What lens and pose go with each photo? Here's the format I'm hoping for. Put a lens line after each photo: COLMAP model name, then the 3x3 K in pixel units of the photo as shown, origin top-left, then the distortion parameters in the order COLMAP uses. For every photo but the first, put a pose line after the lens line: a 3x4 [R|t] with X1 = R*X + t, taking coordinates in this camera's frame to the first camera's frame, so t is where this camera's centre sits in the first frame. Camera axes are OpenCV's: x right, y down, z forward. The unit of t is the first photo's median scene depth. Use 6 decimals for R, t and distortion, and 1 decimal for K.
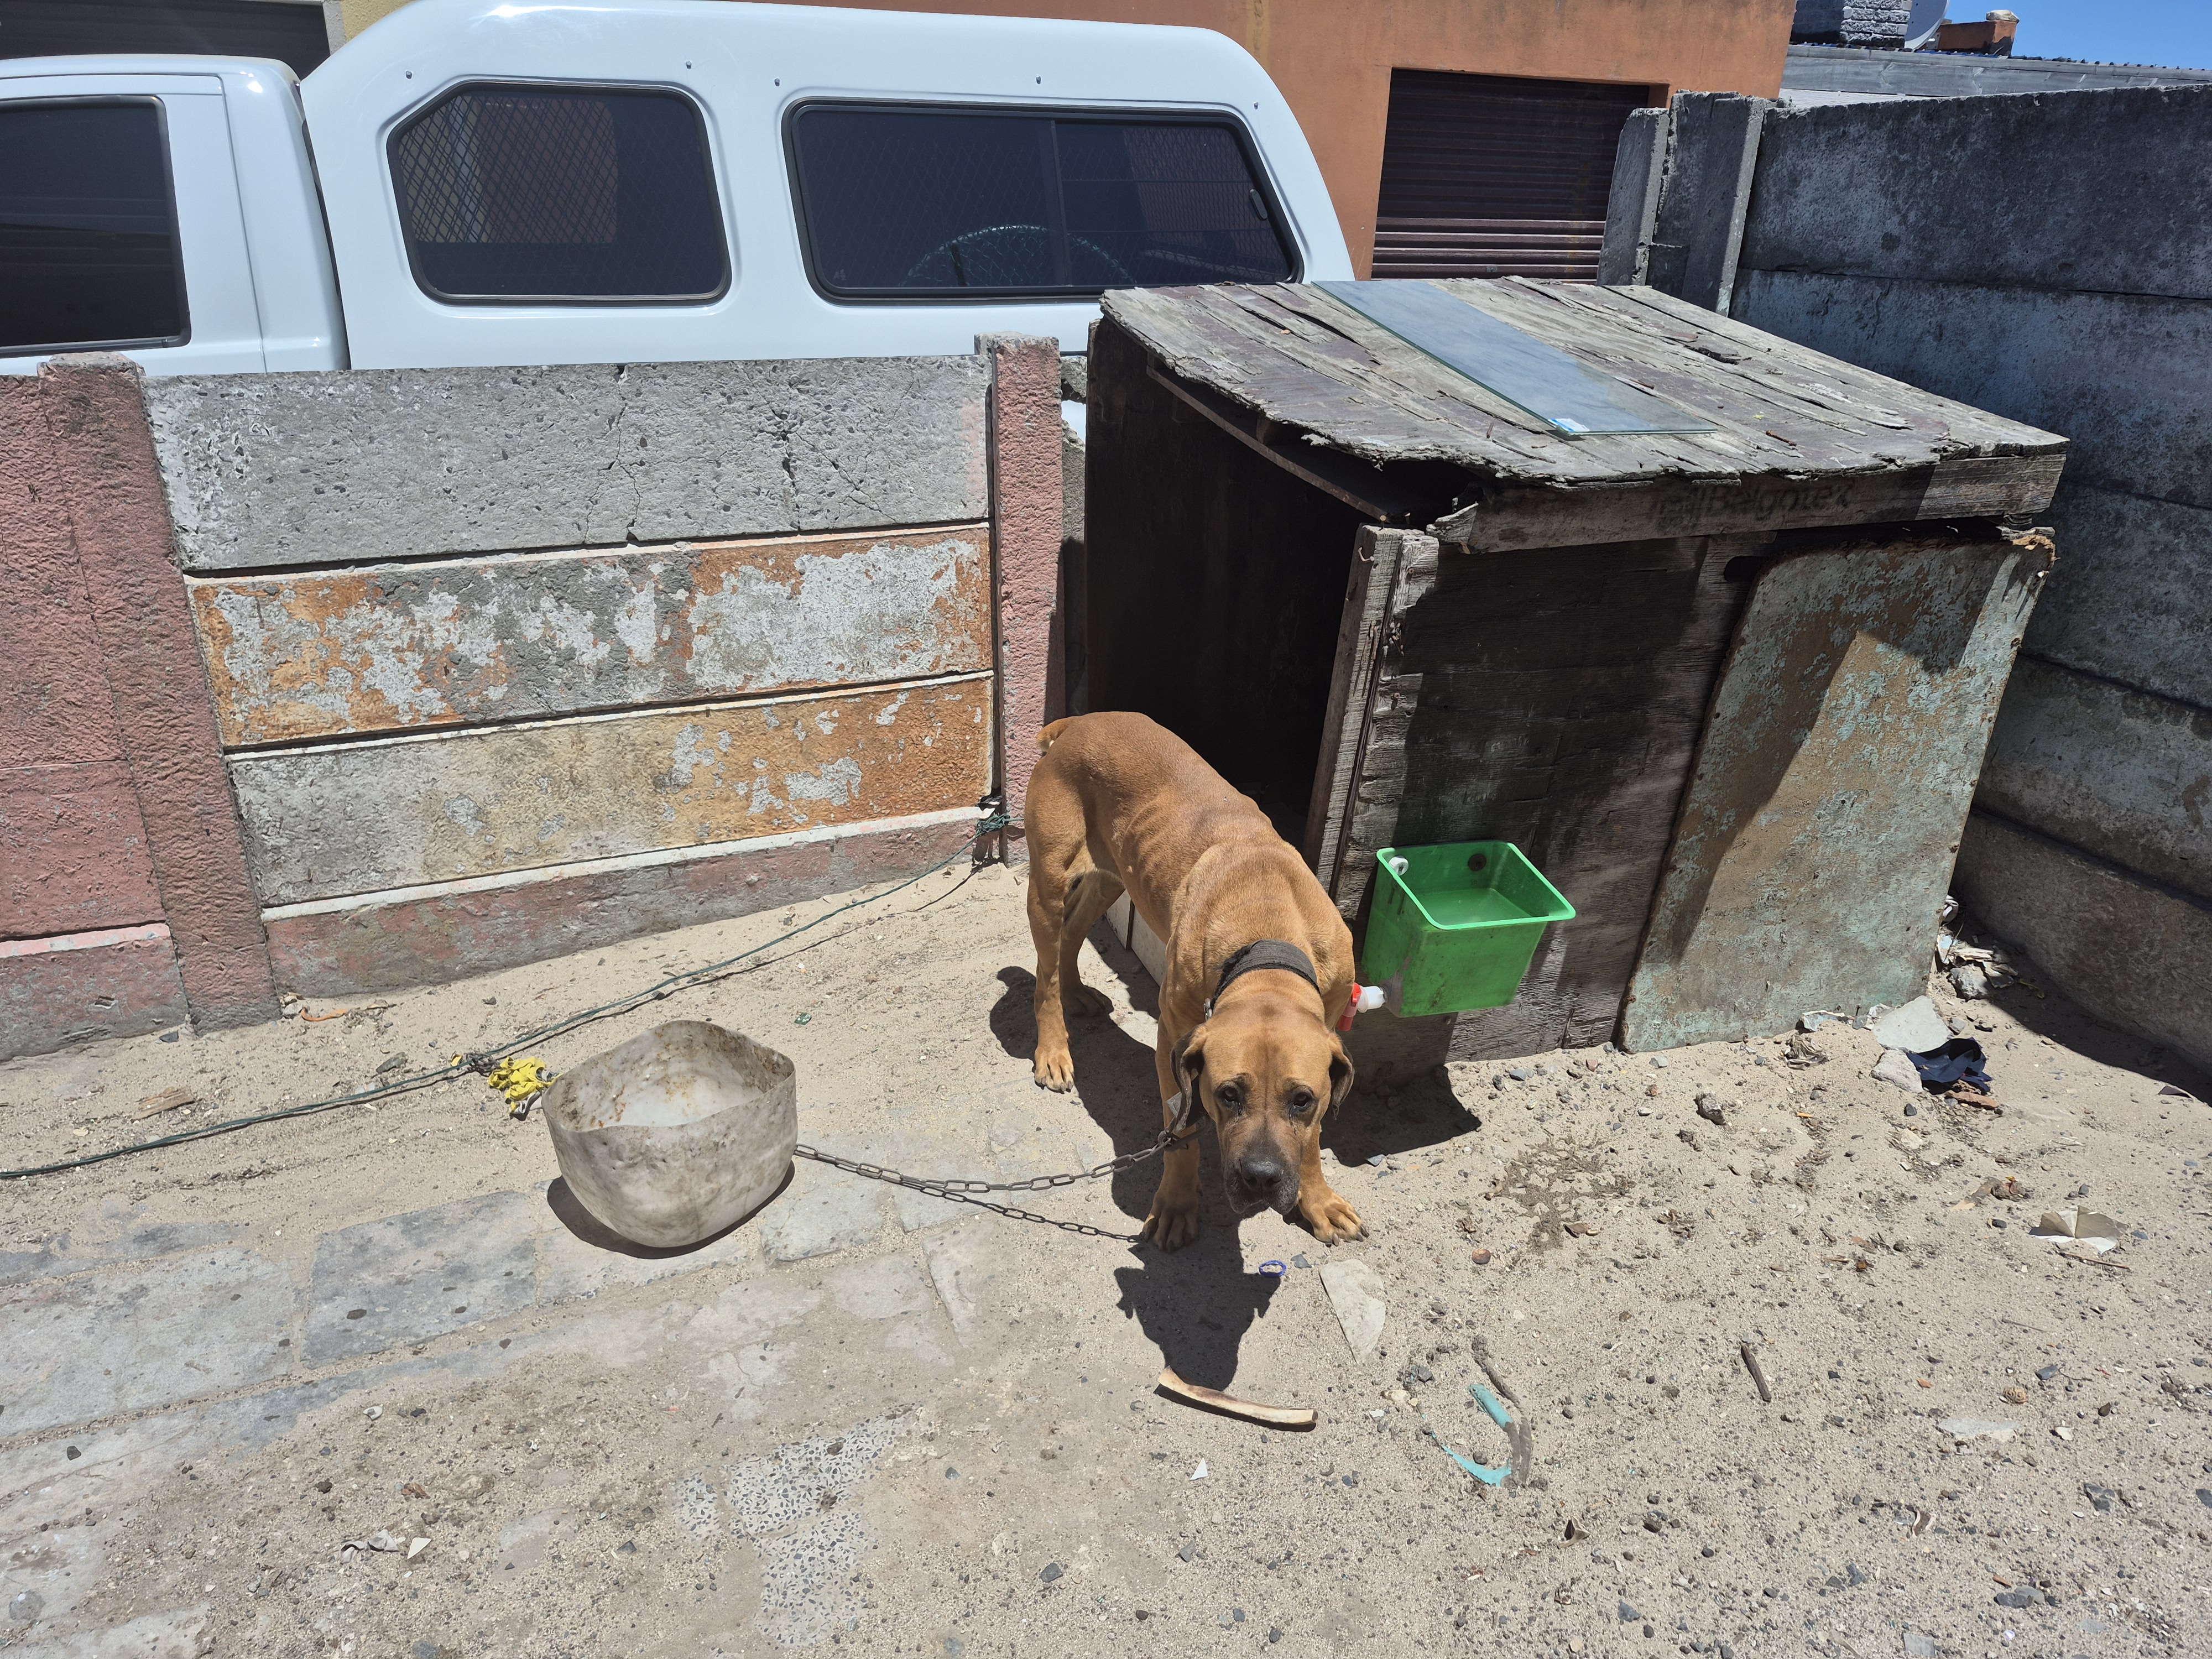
lens RADIAL K [[1515.1, 0, 1121.2], [0, 1515.1, 840.1], [0, 0, 1]] dist [0.070683, -0.082438]
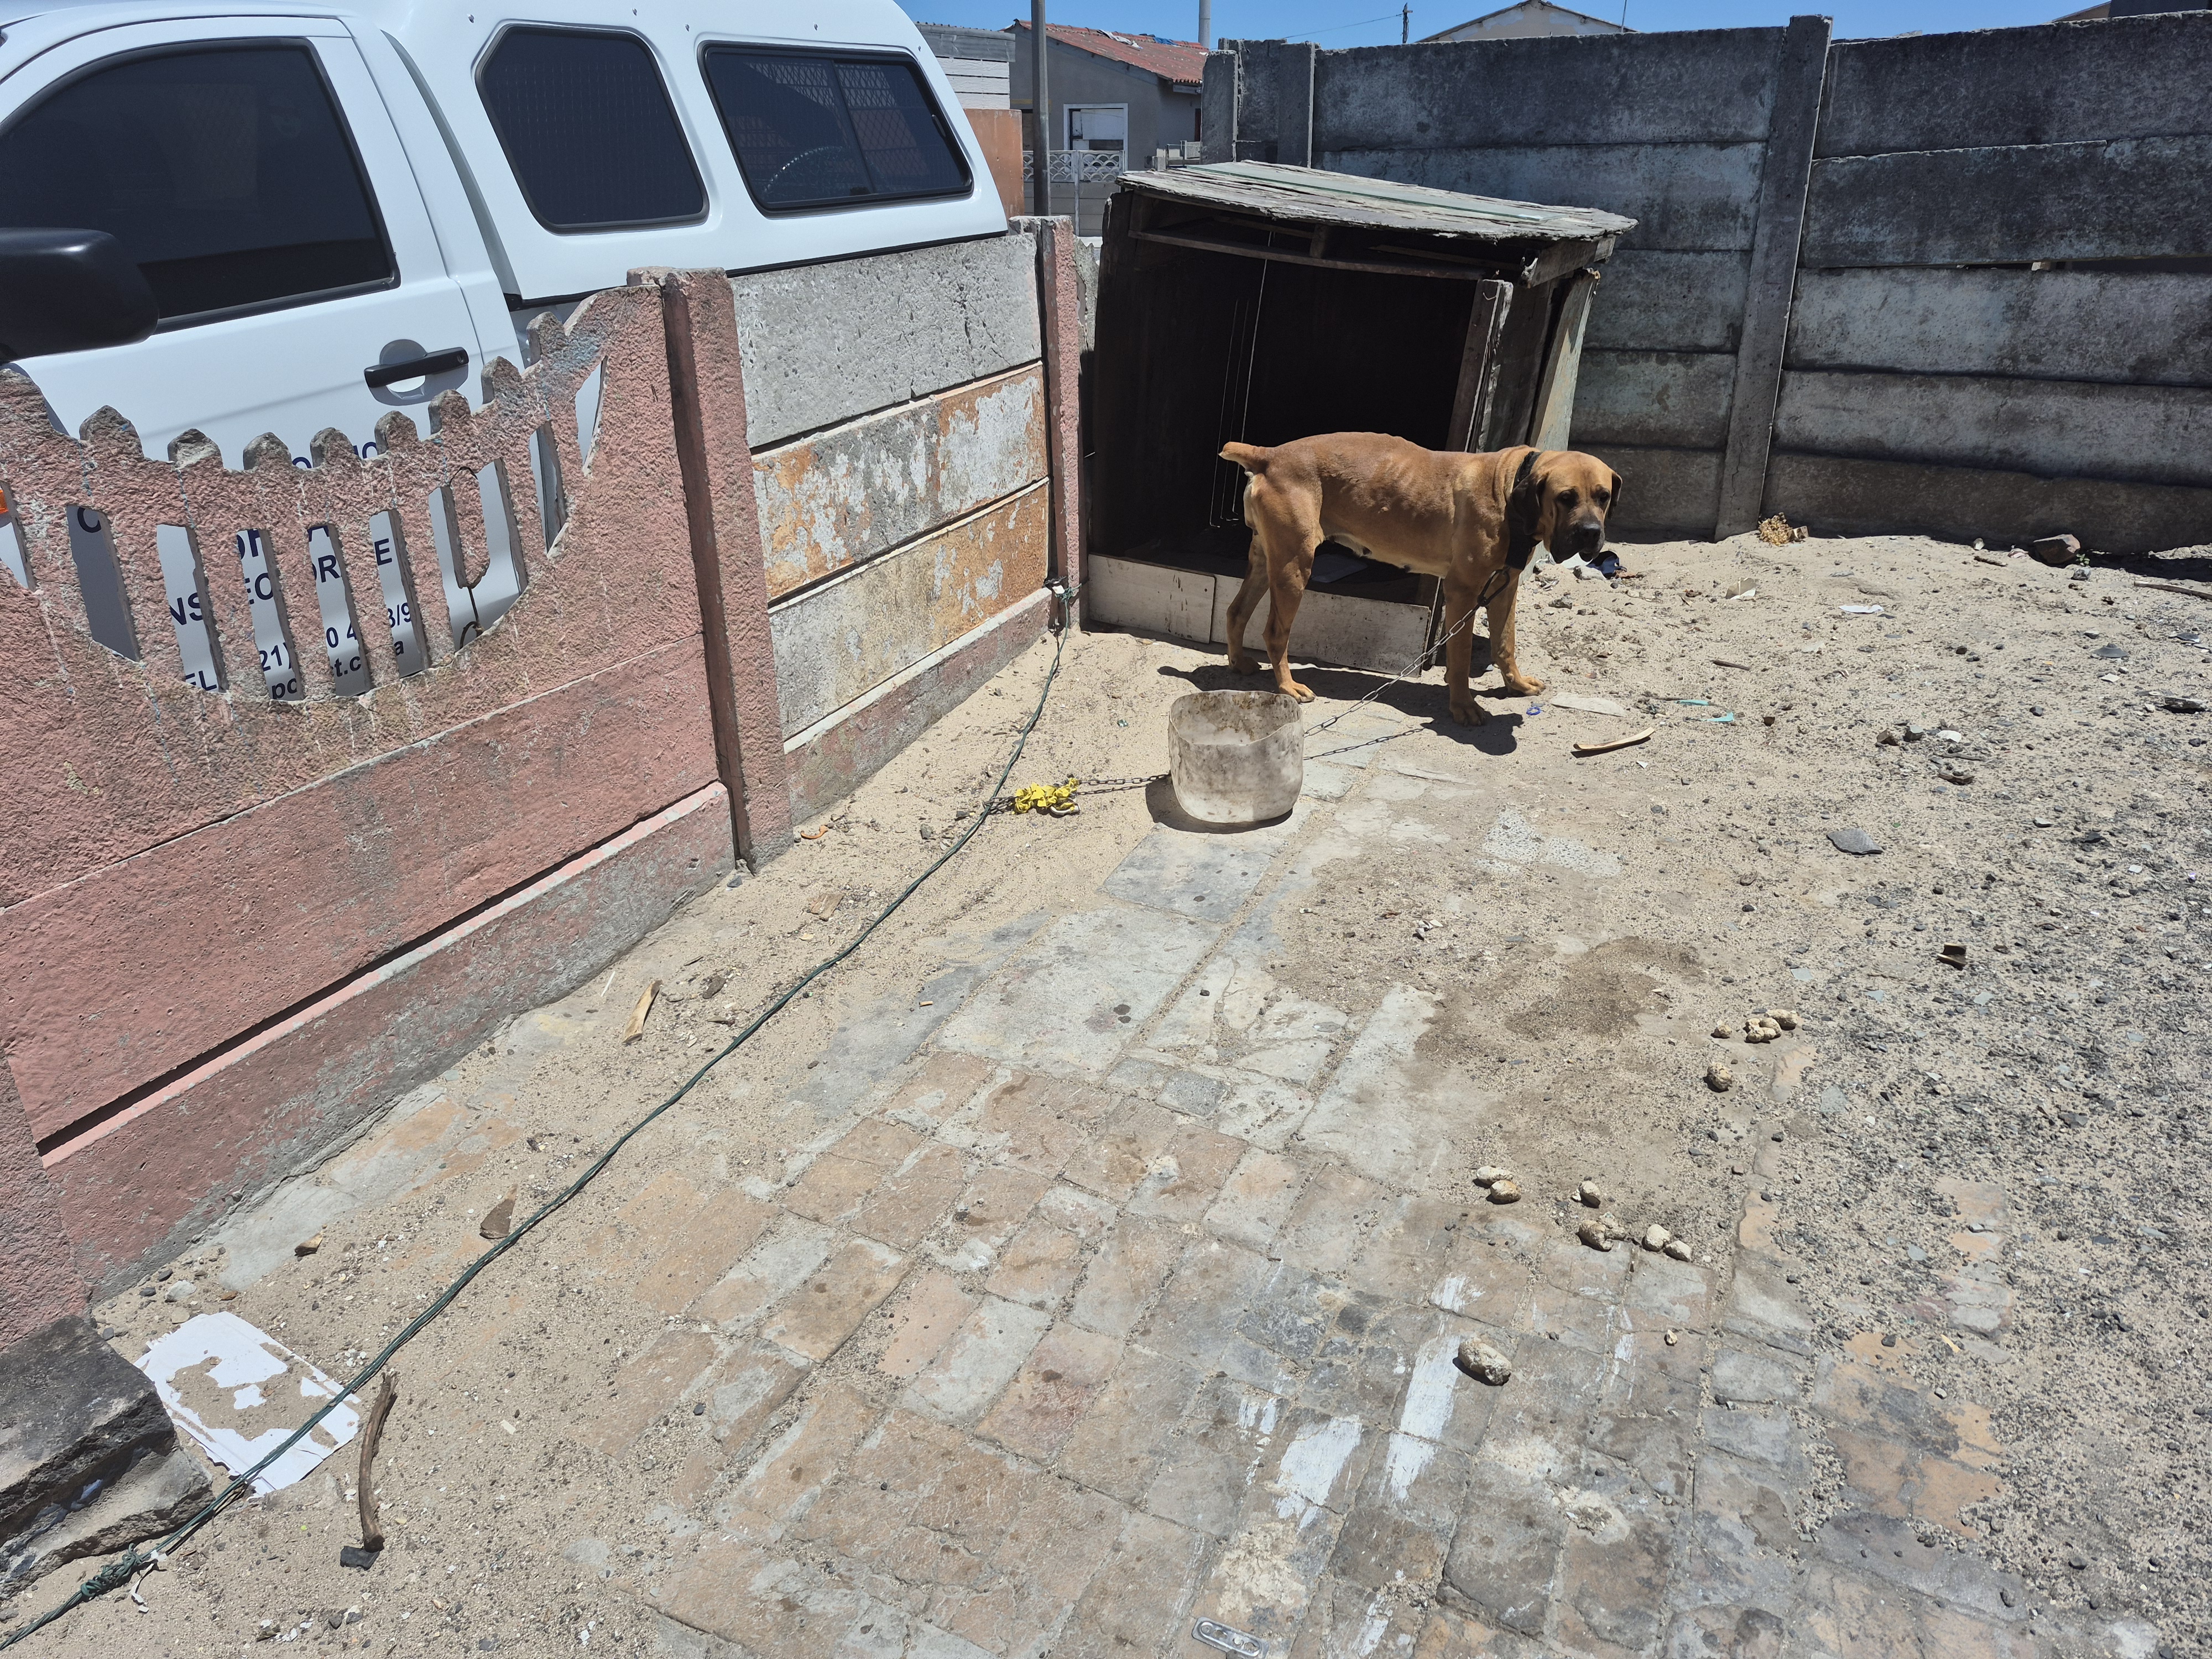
lens RADIAL K [[1515.1, 0, 1103.7], [0, 1515.1, 810.1], [0, 0, 1]] dist [0.070683, -0.082438]
pose [[0.728519, -0.305866, 0.612949, -1.090925], [0.300756, 0.946746, 0.114969, 0.029934], [-0.615472, 0.100591, 0.781714, -0.046892]]
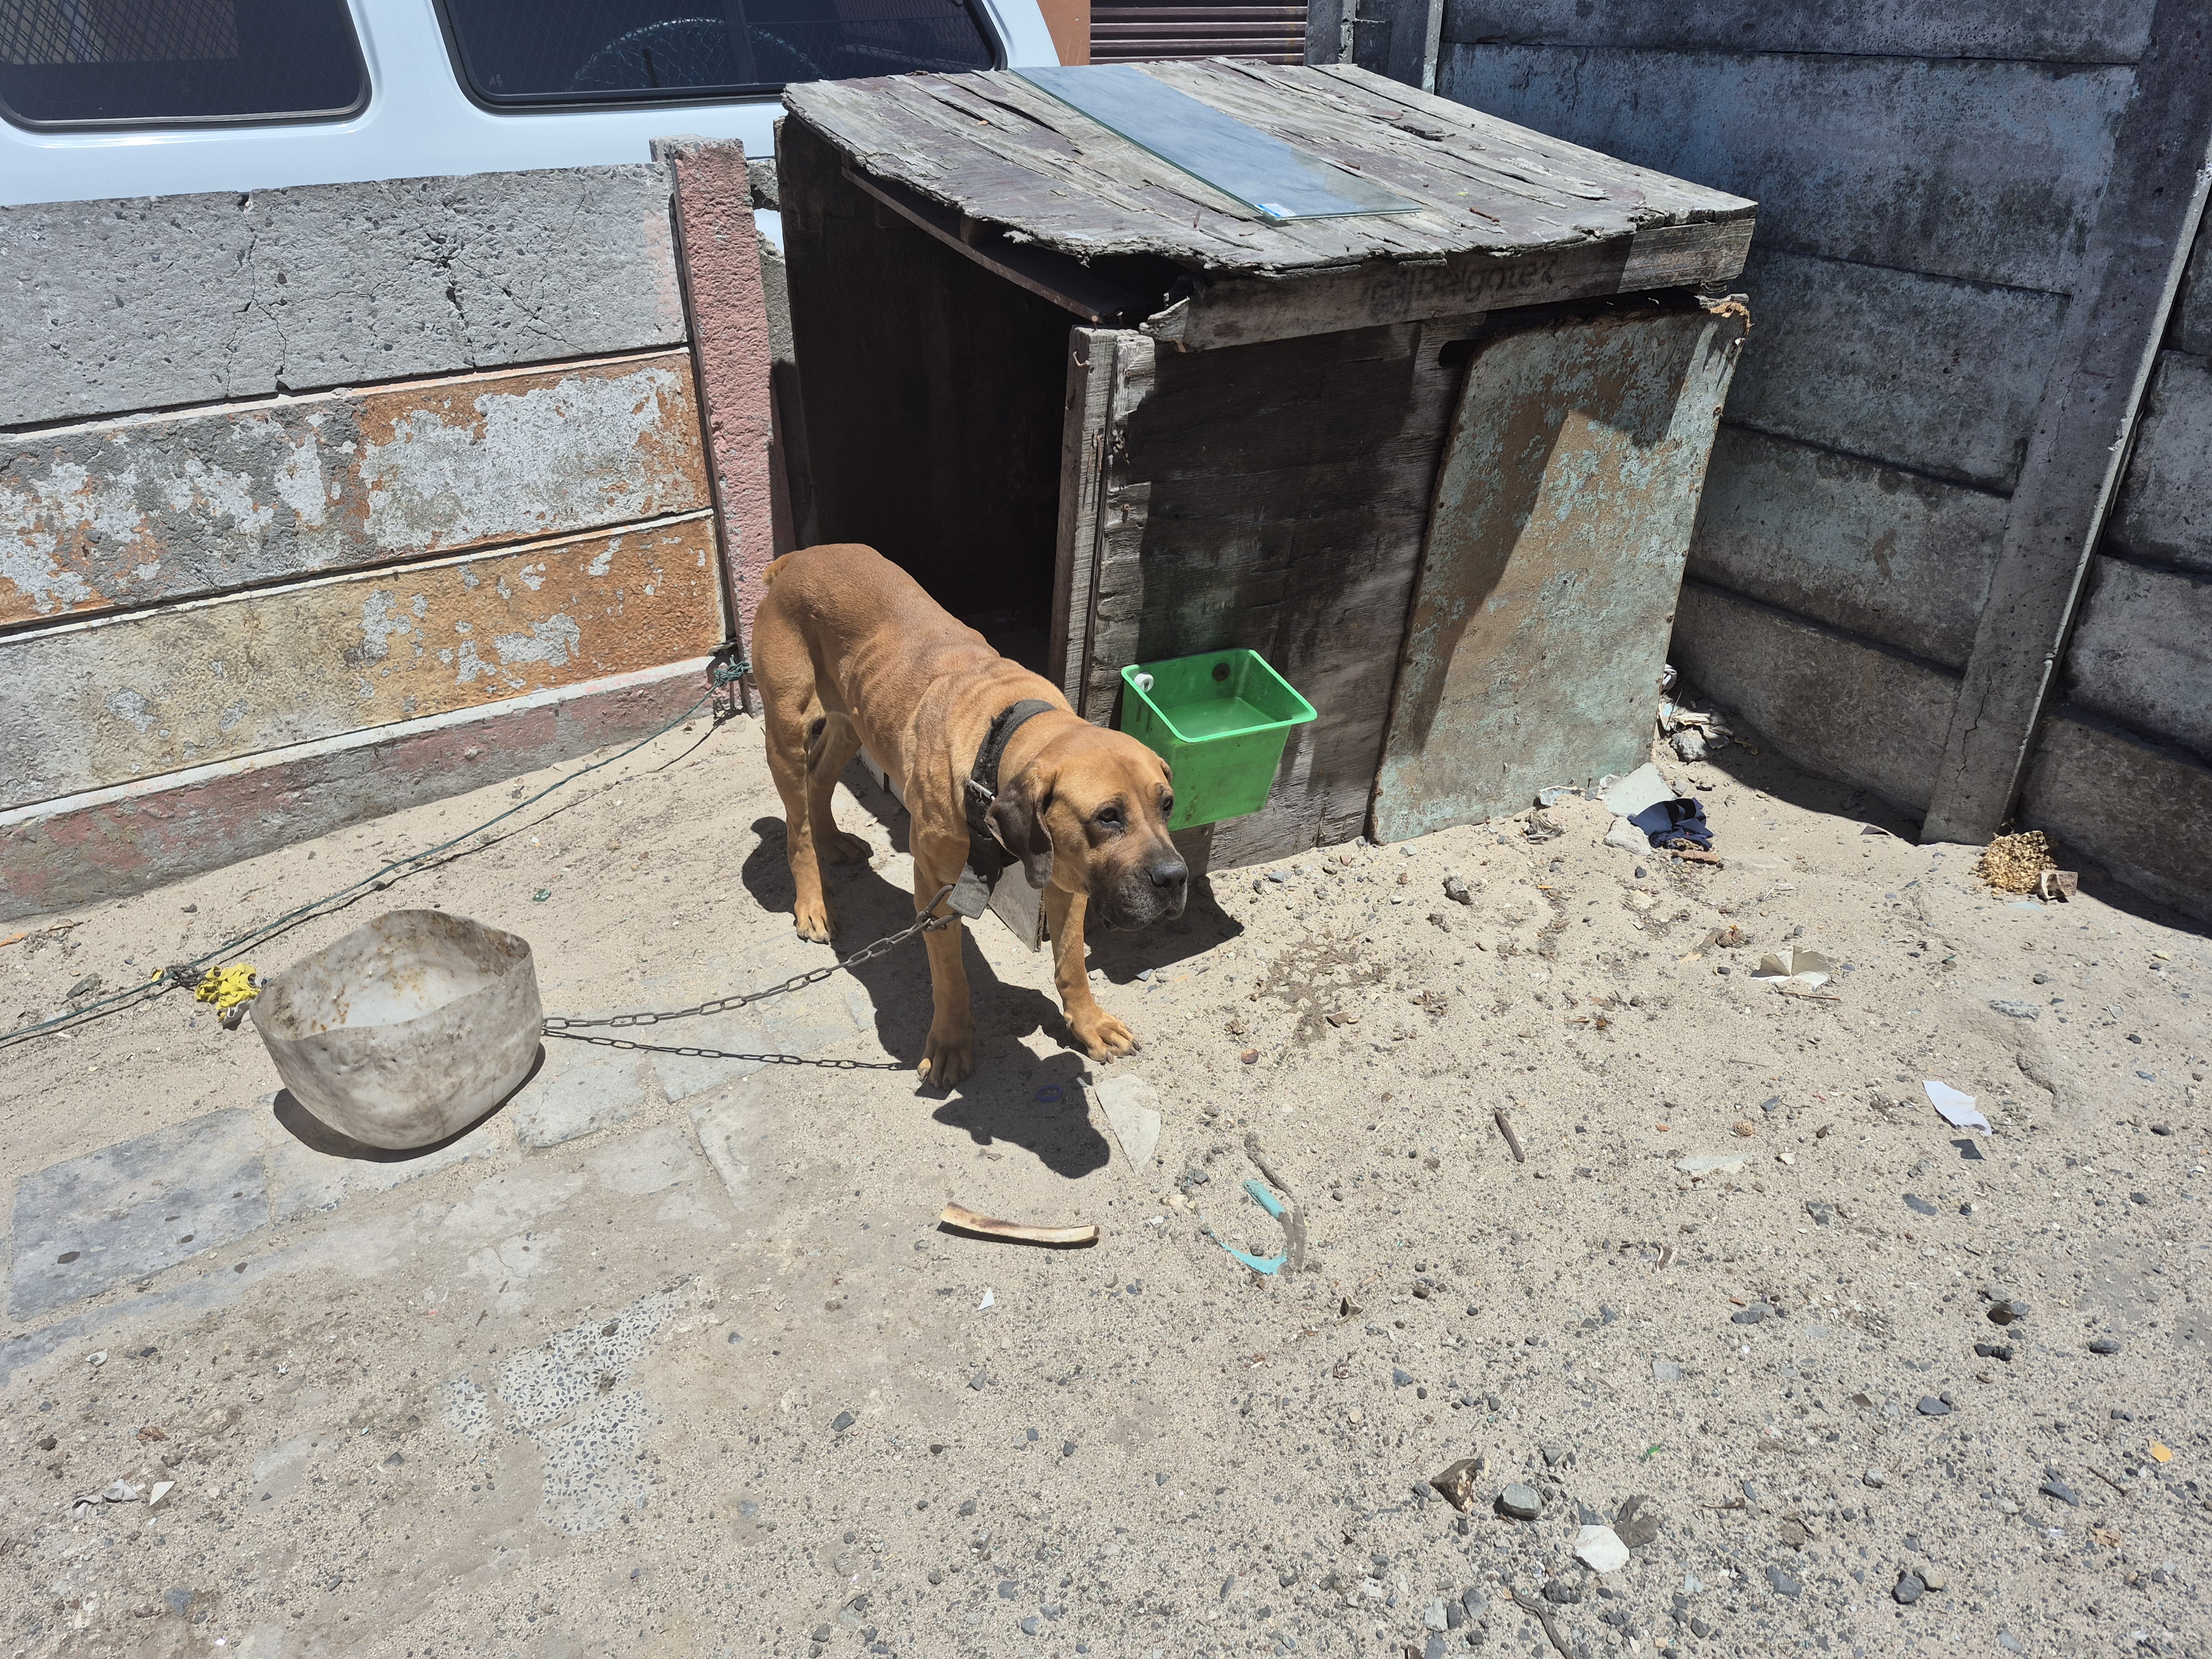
lens RADIAL K [[1515.1, 0, 1092.8], [0, 1515.1, 808.2], [0, 0, 1]] dist [0.070683, -0.082438]
pose [[0.987901, -0.094223, 0.123181, 0.017621], [0.082571, 0.991902, 0.096505, 0.000874], [-0.131276, -0.085166, 0.987681, 0.019604]]
